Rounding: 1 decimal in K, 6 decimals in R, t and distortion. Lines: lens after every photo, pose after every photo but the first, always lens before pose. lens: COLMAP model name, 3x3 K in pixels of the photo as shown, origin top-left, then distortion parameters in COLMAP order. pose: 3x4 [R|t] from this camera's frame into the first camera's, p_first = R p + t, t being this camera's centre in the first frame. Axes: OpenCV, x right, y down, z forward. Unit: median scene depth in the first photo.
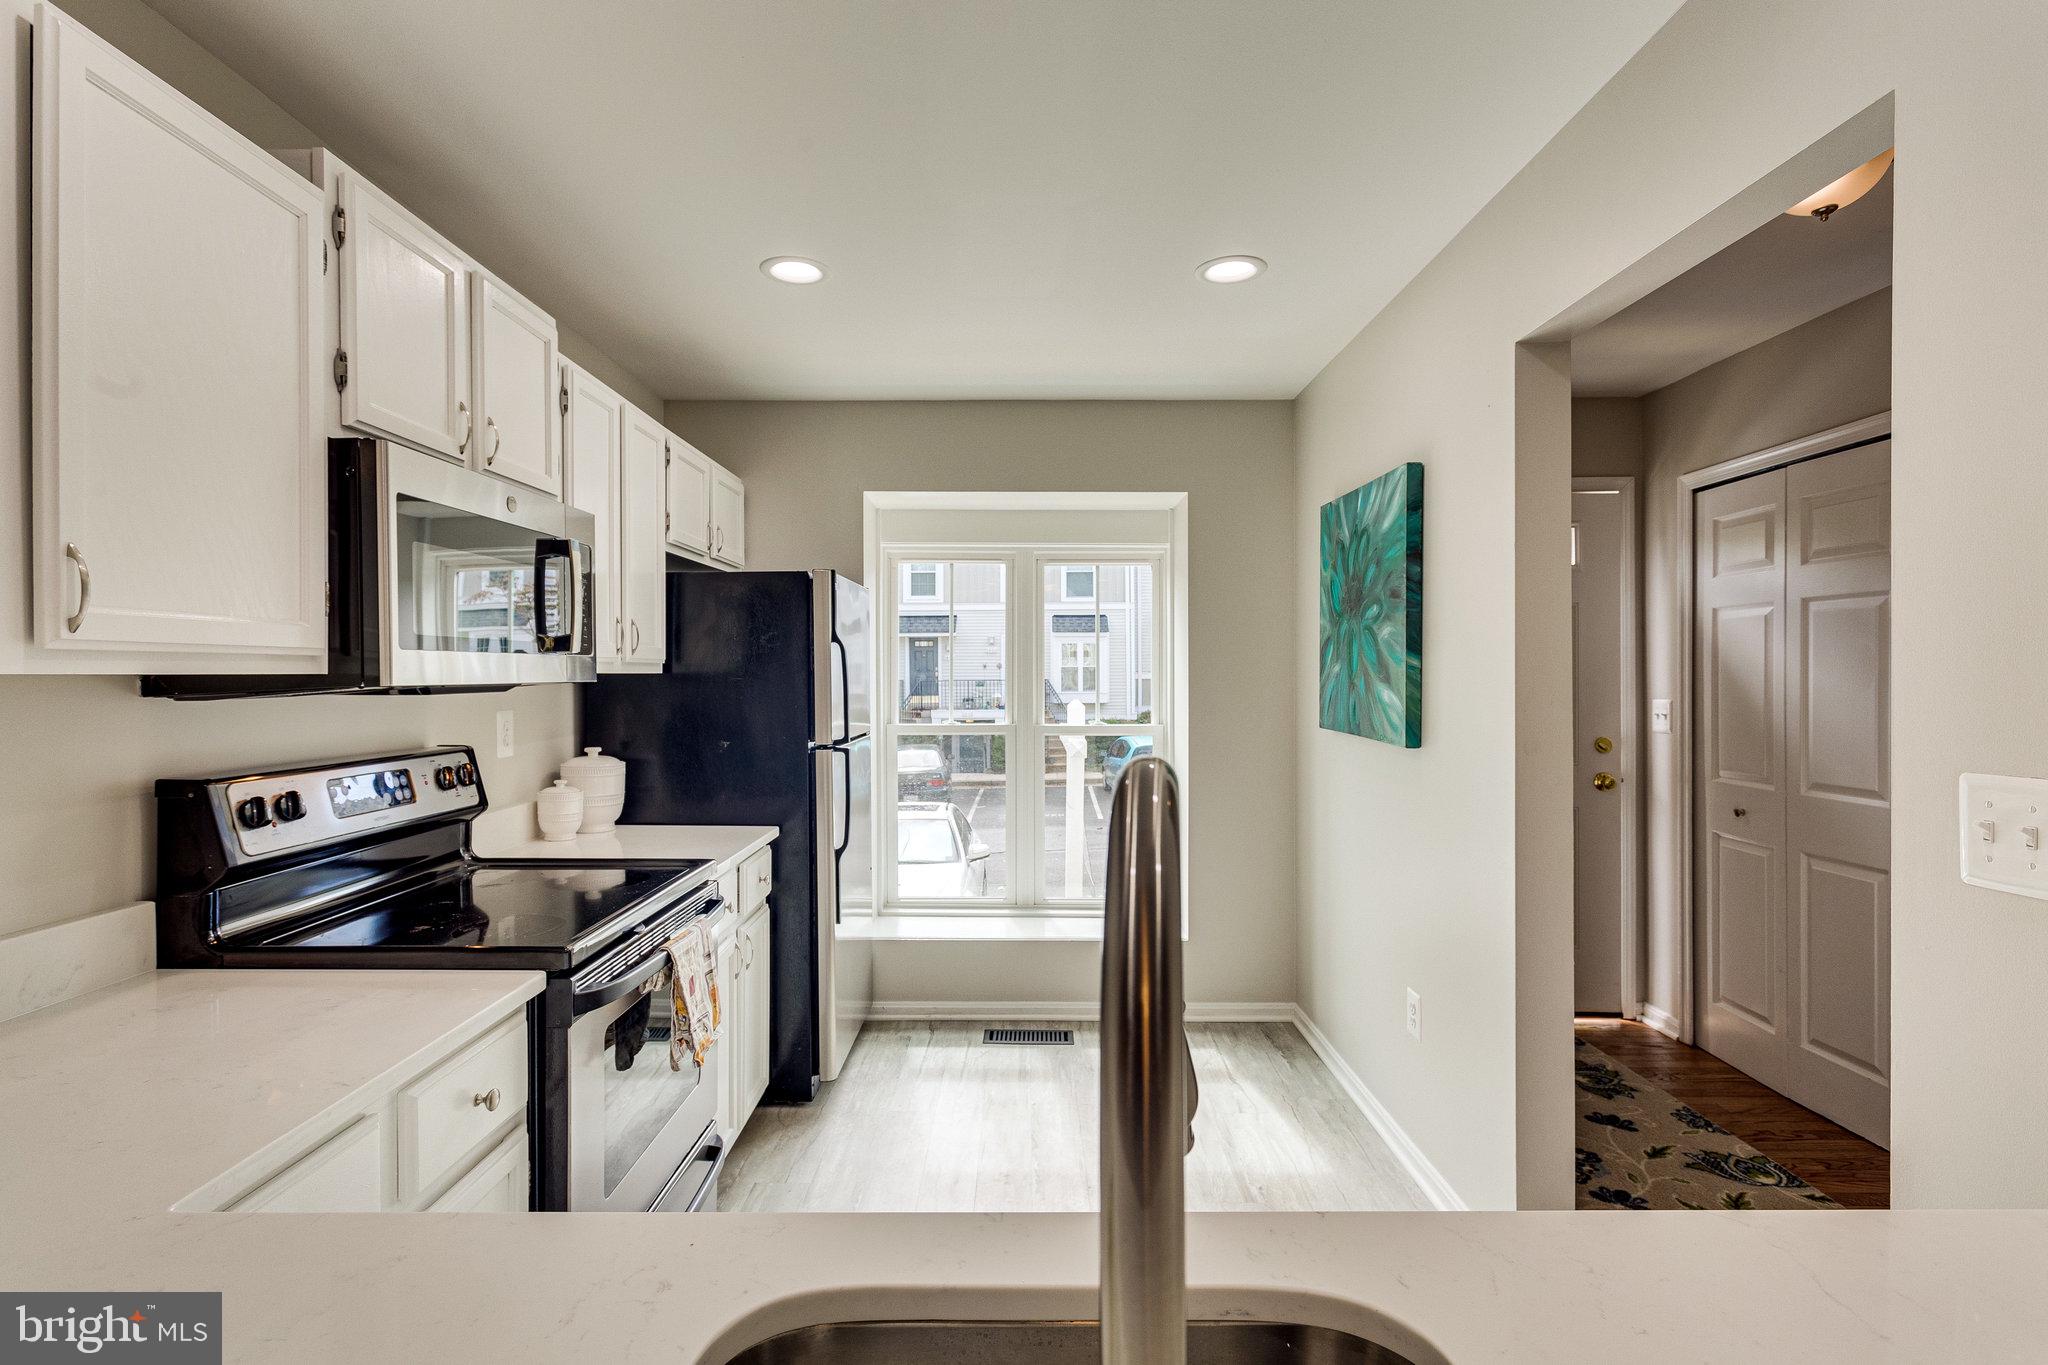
lens RADIAL K [[970.1, 0, 1022.1], [0, 970.1, 675.5], [0, 0, 1]] dist [0.005132, -0.000450]
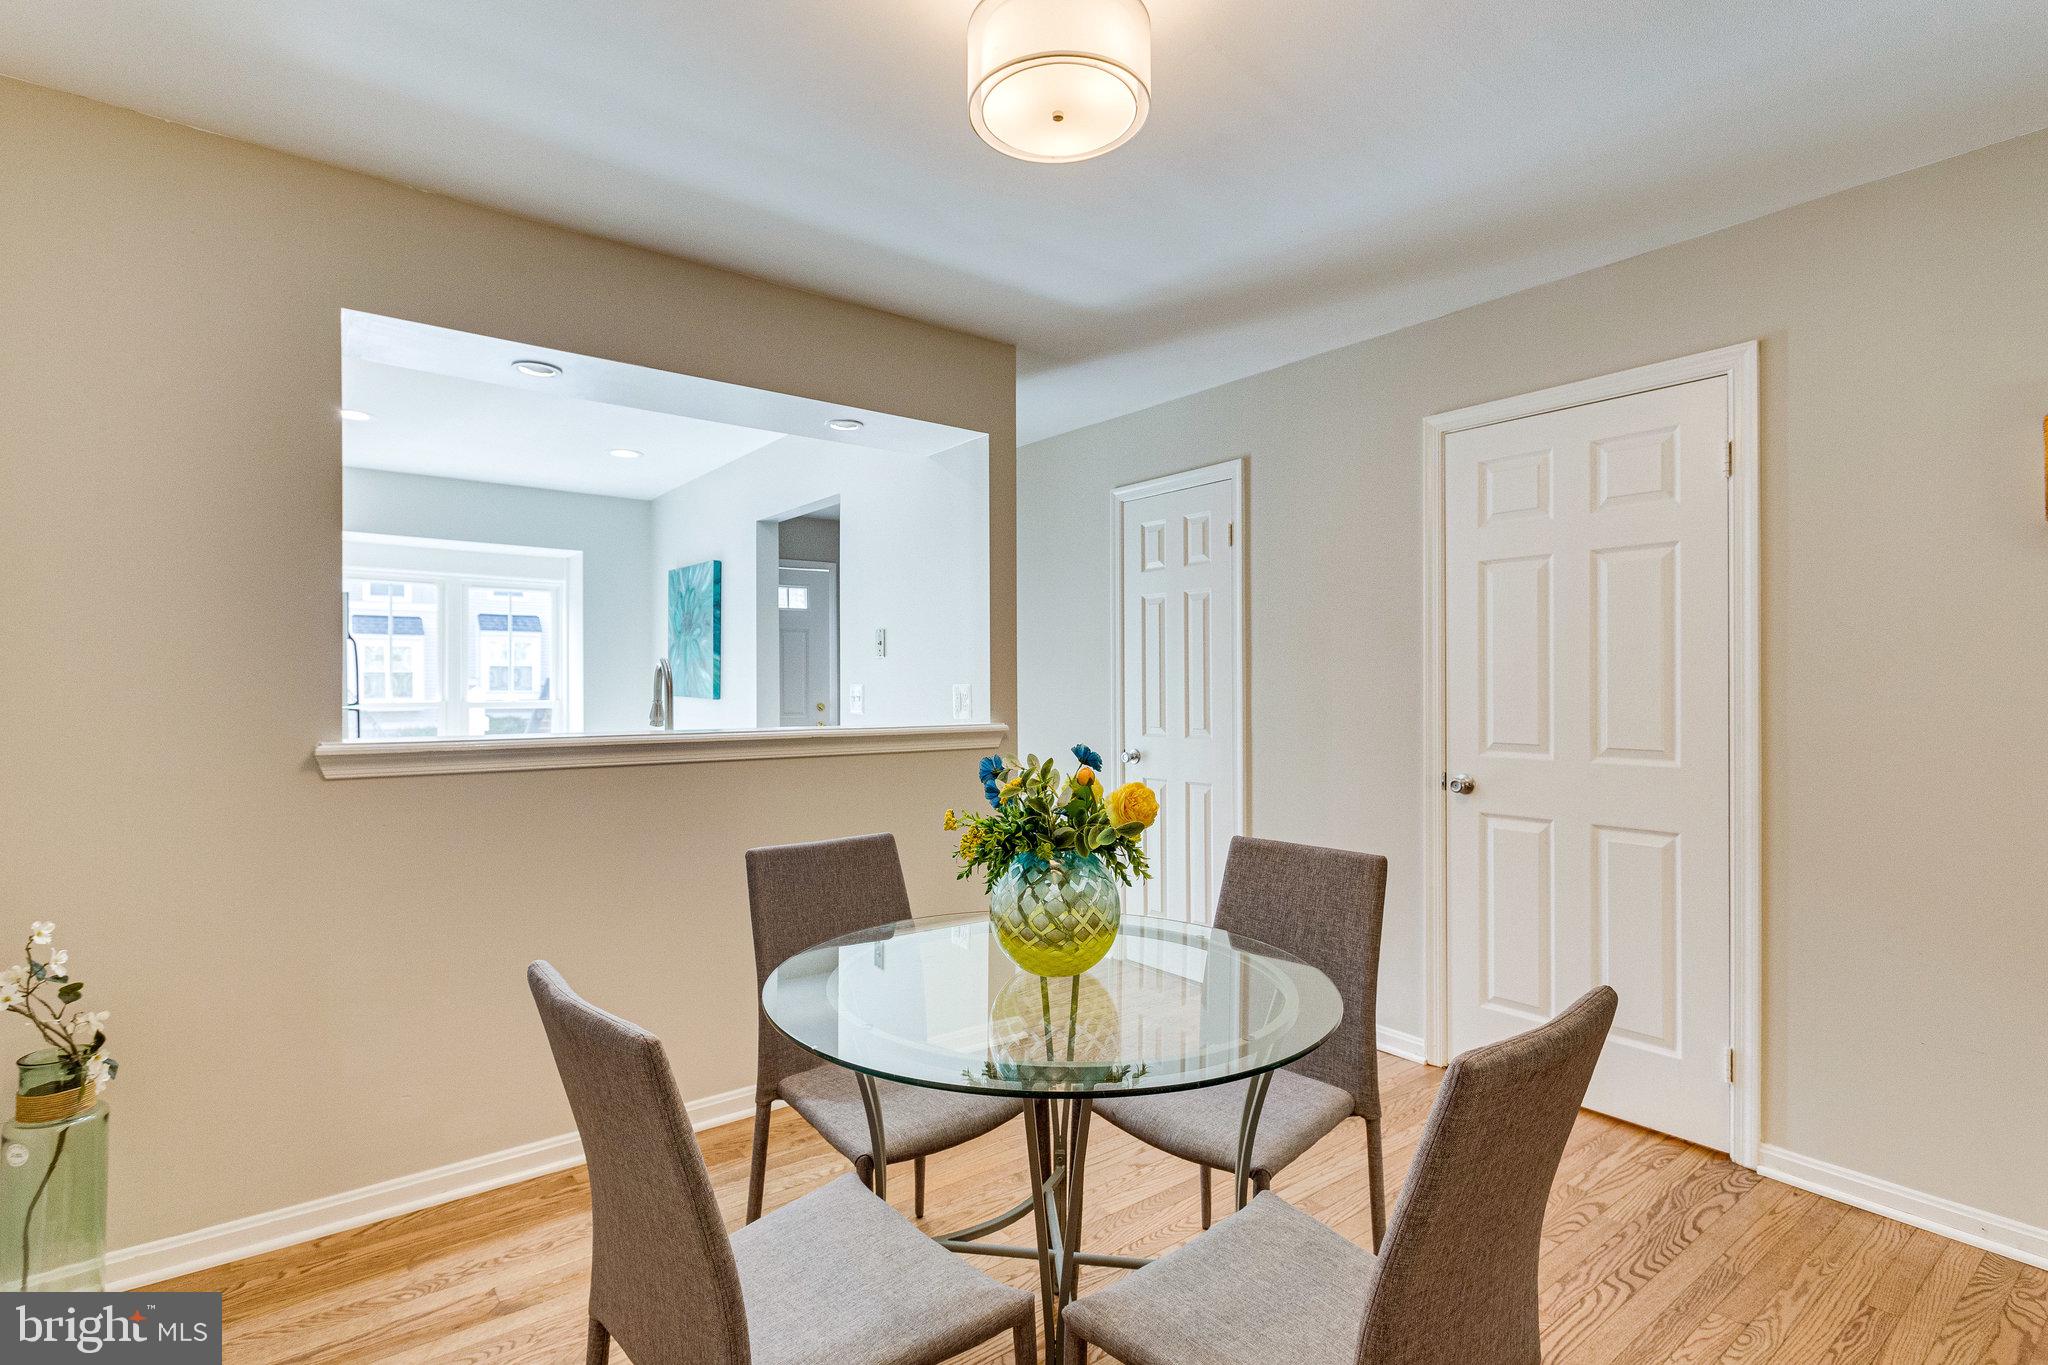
lens RADIAL K [[970.1, 0, 1017.3], [0, 970.1, 680.8], [0, 0, 1]] dist [0.005132, -0.000450]
pose [[0.787349, 0.002796, 0.616501, -0.311148], [0.000503, 0.999986, -0.005177, 0.040686], [-0.616507, 0.004386, 0.787337, -0.867492]]
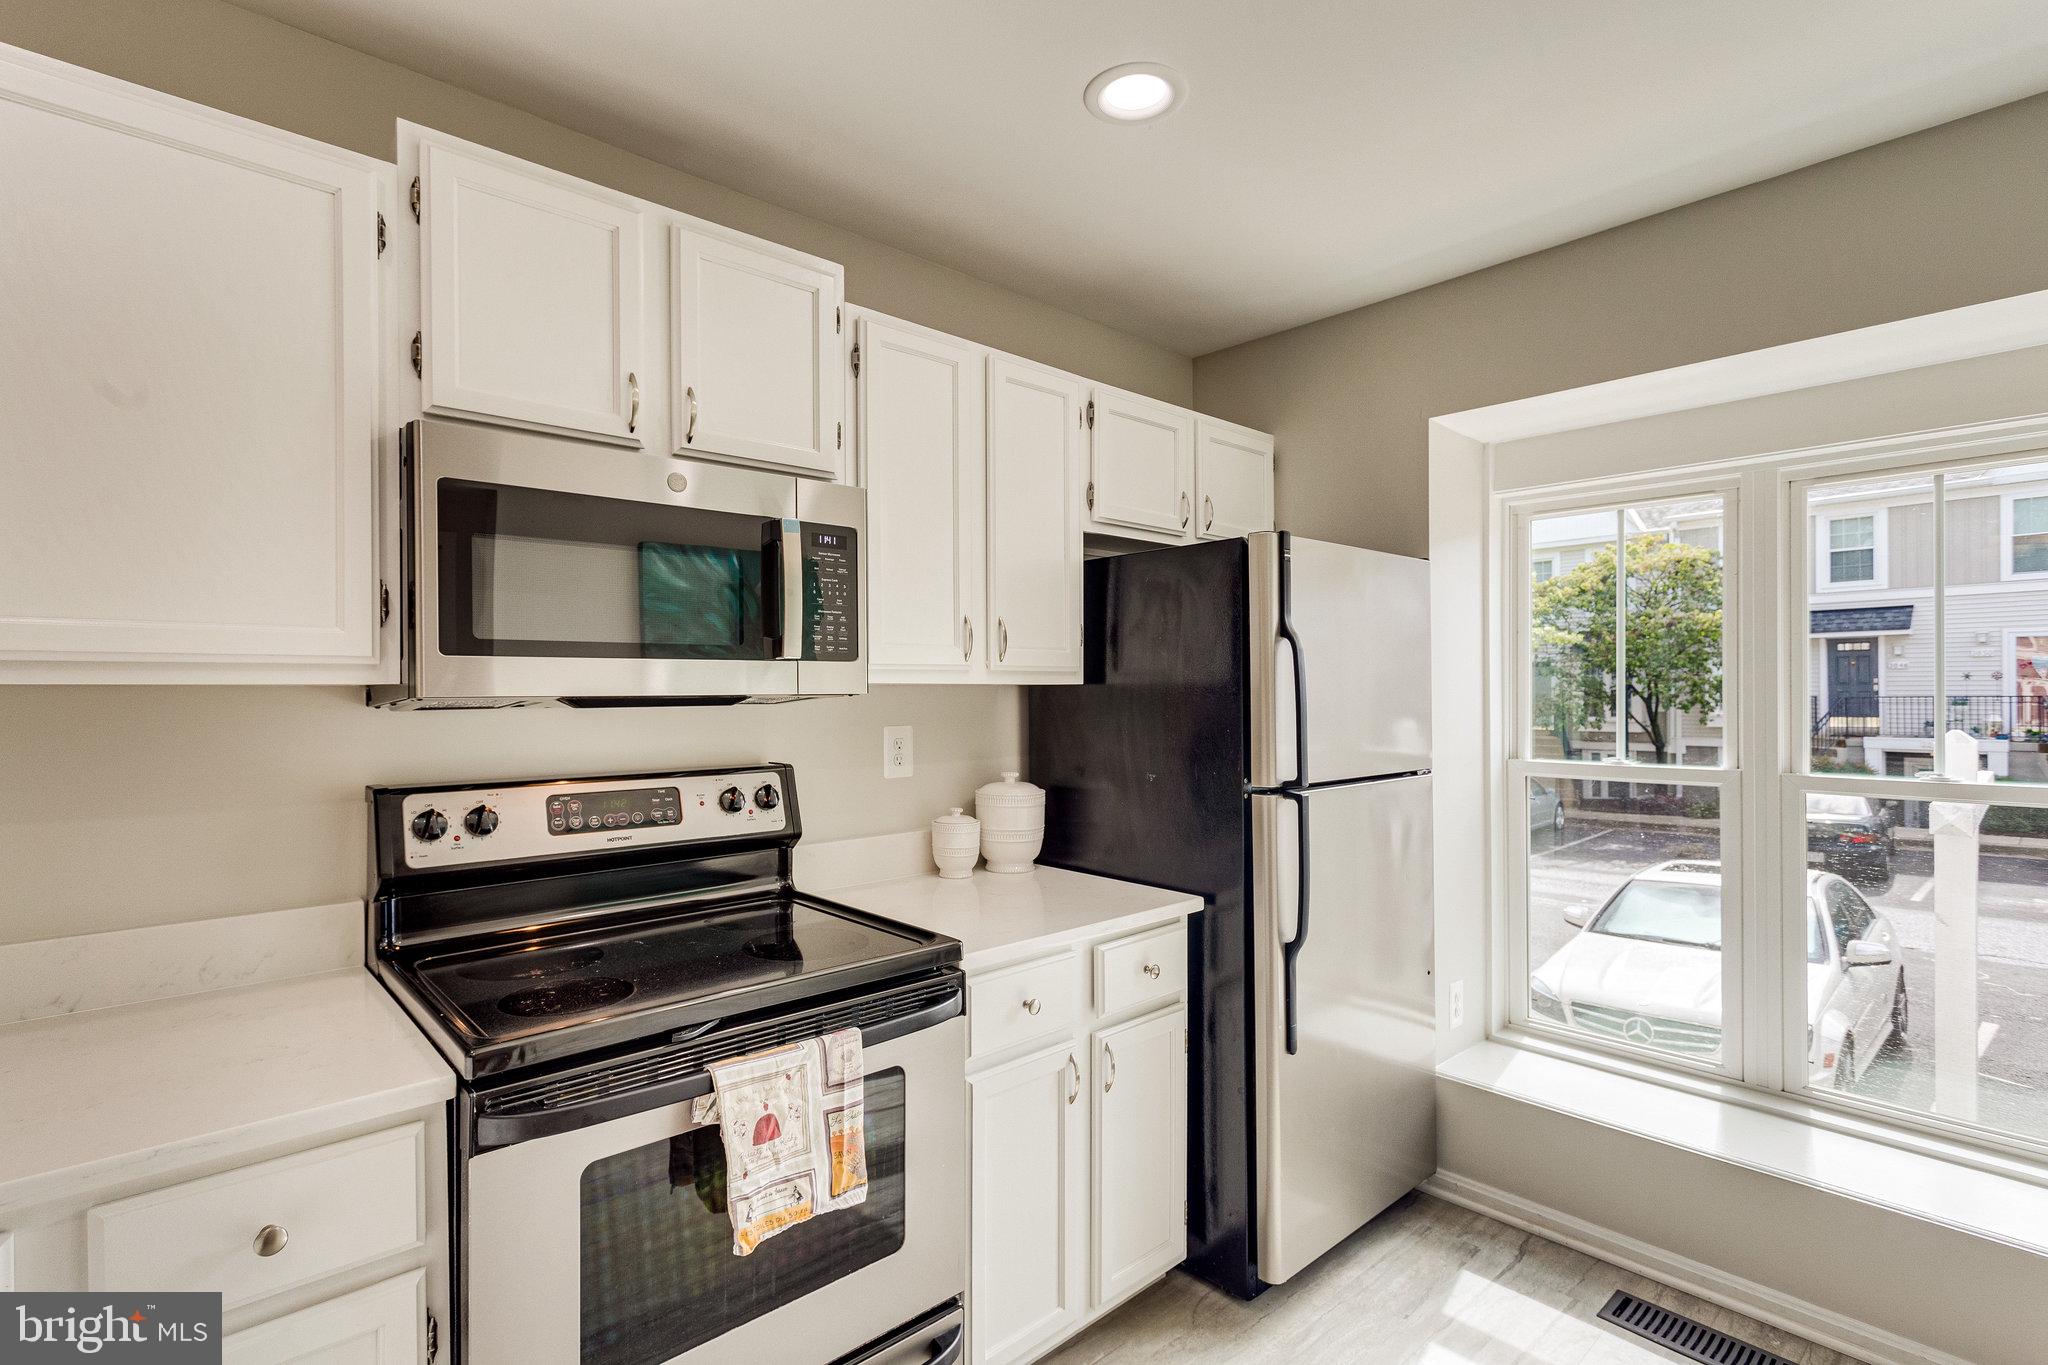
lens RADIAL K [[970.1, 0, 1023.5], [0, 970.1, 688.5], [0, 0, 1]] dist [0.005132, -0.000450]
pose [[0.677493, -0.002169, -0.735526, 0.184486], [0.000953, 0.999997, -0.002071, 0.002648], [0.735529, 0.000702, 0.677493, 0.408526]]
